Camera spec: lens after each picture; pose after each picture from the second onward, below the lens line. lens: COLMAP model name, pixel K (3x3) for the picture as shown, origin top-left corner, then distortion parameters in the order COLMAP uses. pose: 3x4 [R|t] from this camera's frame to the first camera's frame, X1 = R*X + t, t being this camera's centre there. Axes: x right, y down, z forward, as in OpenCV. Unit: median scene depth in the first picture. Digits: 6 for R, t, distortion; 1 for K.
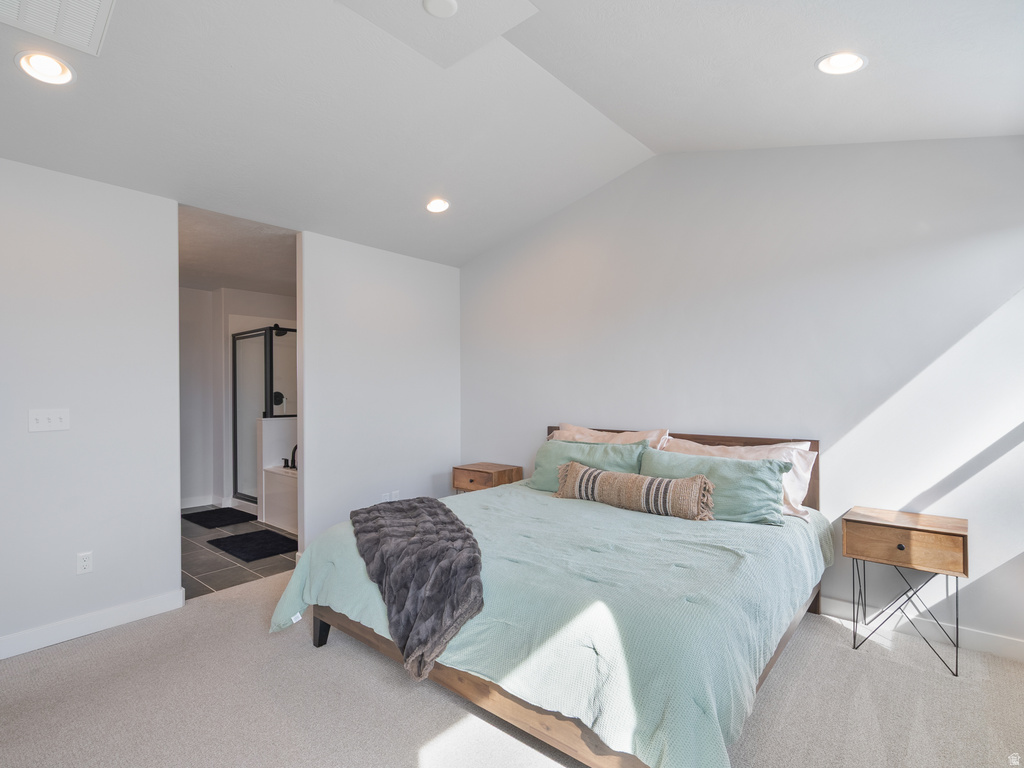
lens RADIAL K [[520.3, 0, 511.9], [0, 520.3, 387.3], [0, 0, 1]] dist [0.001181, 0.000240]
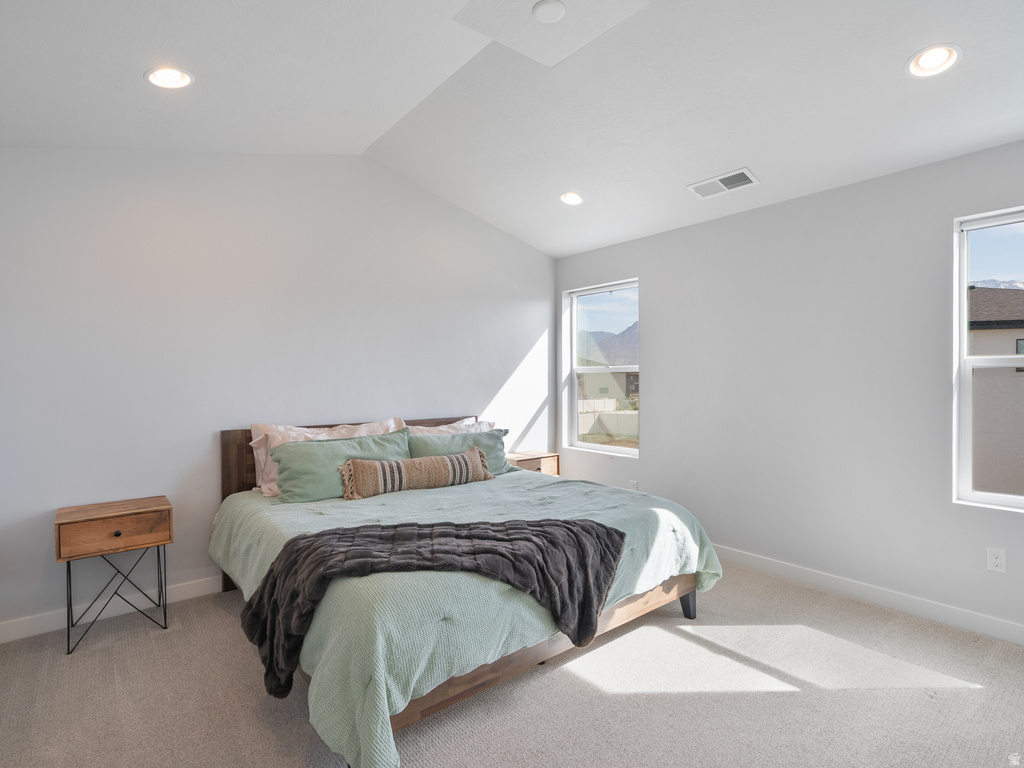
lens RADIAL K [[520.3, 0, 511.9], [0, 520.3, 387.3], [0, 0, 1]] dist [0.001181, 0.000240]
pose [[0.175476, -0.007763, 0.984453, -0.907353], [0.000835, 0.999970, 0.007737, 0.010204], [-0.984483, -0.000536, 0.175478, 0.684936]]
